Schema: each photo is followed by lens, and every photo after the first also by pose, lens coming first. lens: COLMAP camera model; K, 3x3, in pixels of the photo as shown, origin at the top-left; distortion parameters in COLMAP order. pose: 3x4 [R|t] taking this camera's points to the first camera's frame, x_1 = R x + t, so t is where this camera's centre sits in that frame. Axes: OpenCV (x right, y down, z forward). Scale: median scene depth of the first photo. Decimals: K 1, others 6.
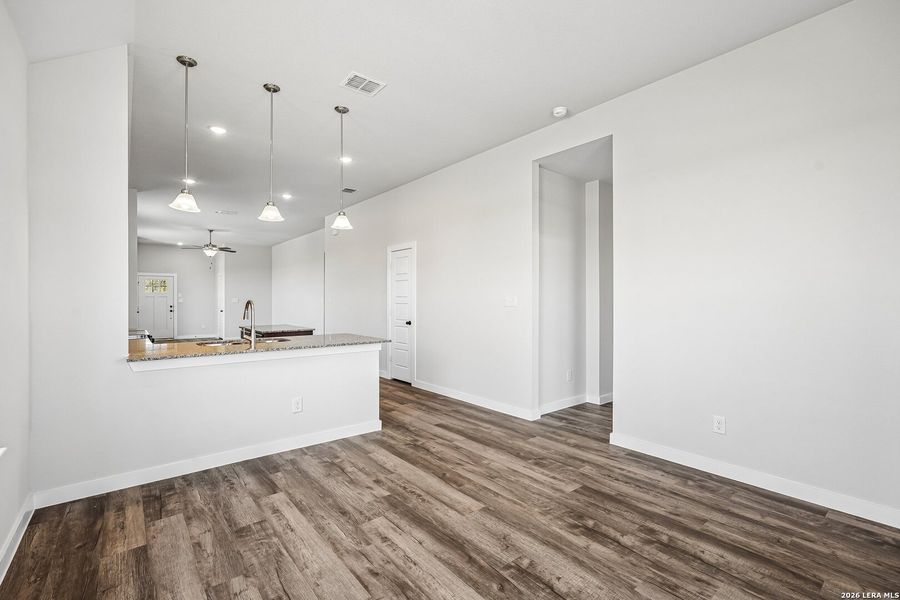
lens RADIAL K [[406.0, 0, 446.6], [0, 406.0, 300.7], [0, 0, 1]] dist [-0.019665, 0.009845]
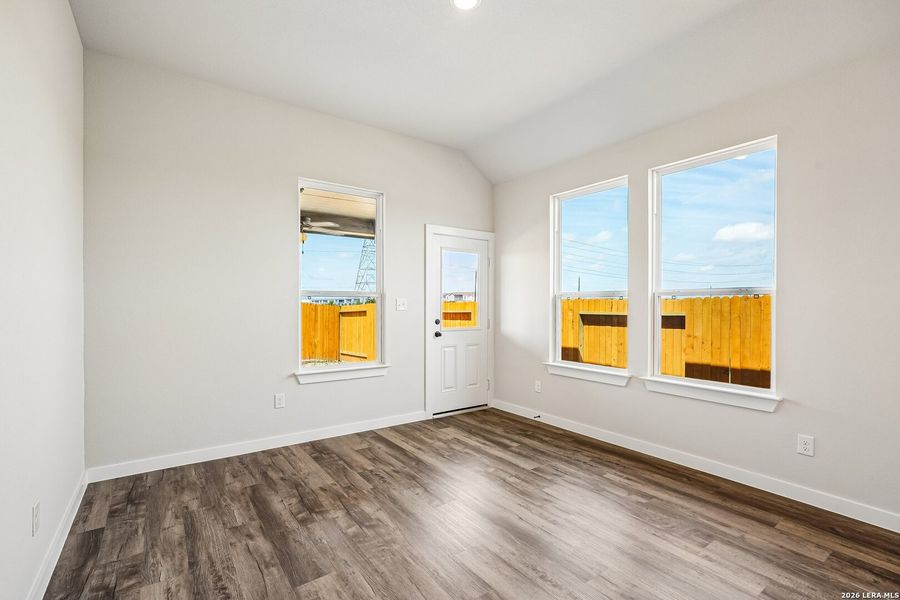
lens RADIAL K [[406.0, 0, 446.6], [0, 406.0, 300.7], [0, 0, 1]] dist [-0.019665, 0.009845]
pose [[-0.998409, -0.001362, 0.056373, 0.060541], [-0.001766, 0.999973, -0.007102, 0.000826], [-0.056361, -0.007191, -0.998385, 1.649507]]
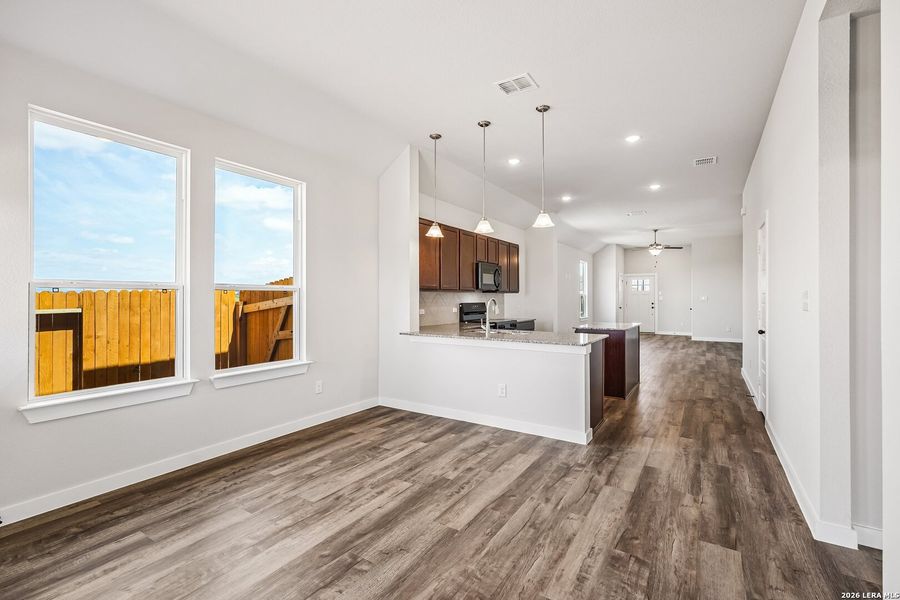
lens RADIAL K [[401.0, 0, 443.8], [0, 401.0, 301.3], [0, 0, 1]] dist [-0.020951, 0.009077]
pose [[0.308028, 0.010117, -0.951323, 0.832562], [-0.002881, 0.999949, 0.009701, -0.005121], [0.951373, -0.000247, 0.308042, 0.632752]]
